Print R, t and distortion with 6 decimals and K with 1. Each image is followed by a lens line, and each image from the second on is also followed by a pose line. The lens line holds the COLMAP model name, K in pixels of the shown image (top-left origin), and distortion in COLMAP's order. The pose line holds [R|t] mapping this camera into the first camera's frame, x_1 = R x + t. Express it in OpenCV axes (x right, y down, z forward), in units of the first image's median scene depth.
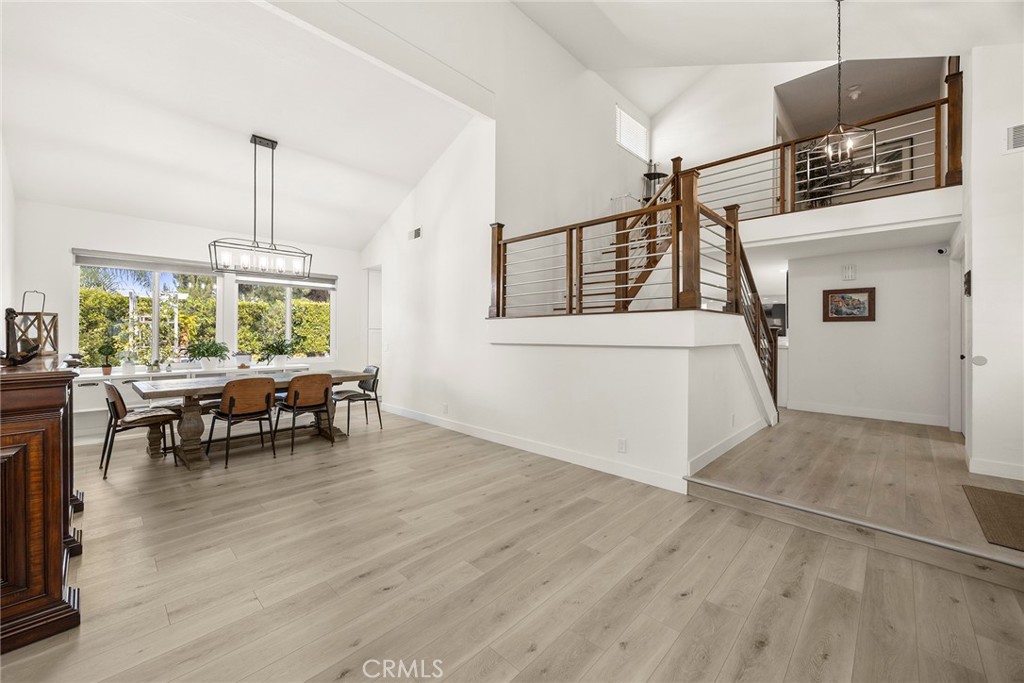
lens RADIAL K [[393.8, 0, 506.9], [0, 393.8, 336.0], [0, 0, 1]] dist [-0.002782, -0.000037]
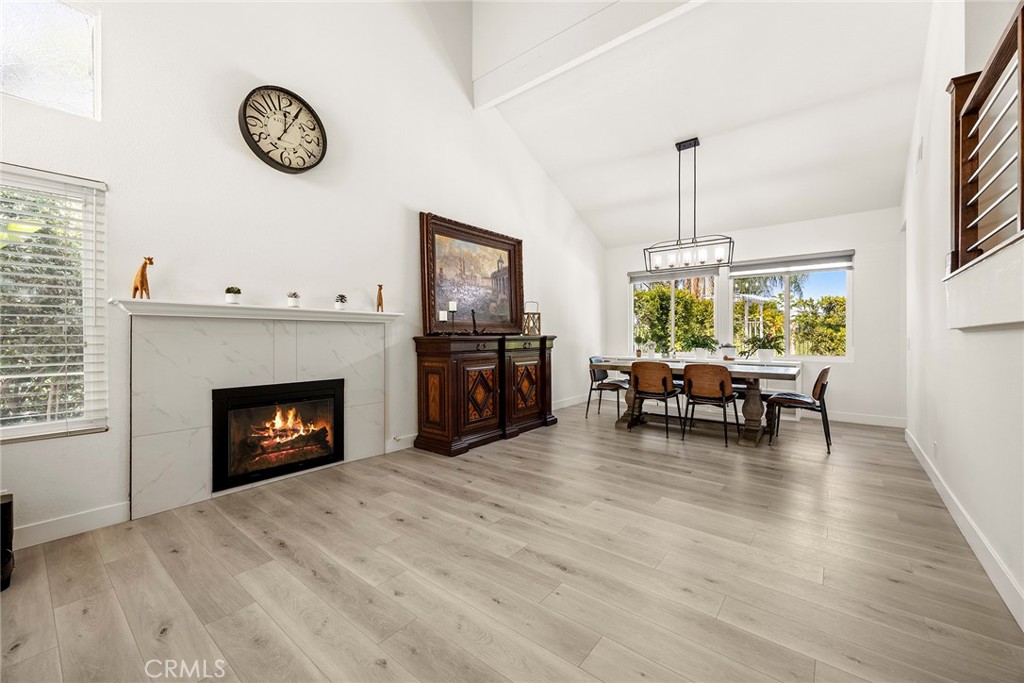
lens RADIAL K [[393.8, 0, 508.7], [0, 393.8, 342.4], [0, 0, 1]] dist [-0.002782, -0.000037]
pose [[0.105785, 0.012790, -0.994307, 0.532353], [-0.008737, 0.999891, 0.011932, 0.047237], [0.994351, 0.007425, 0.105885, 0.549270]]
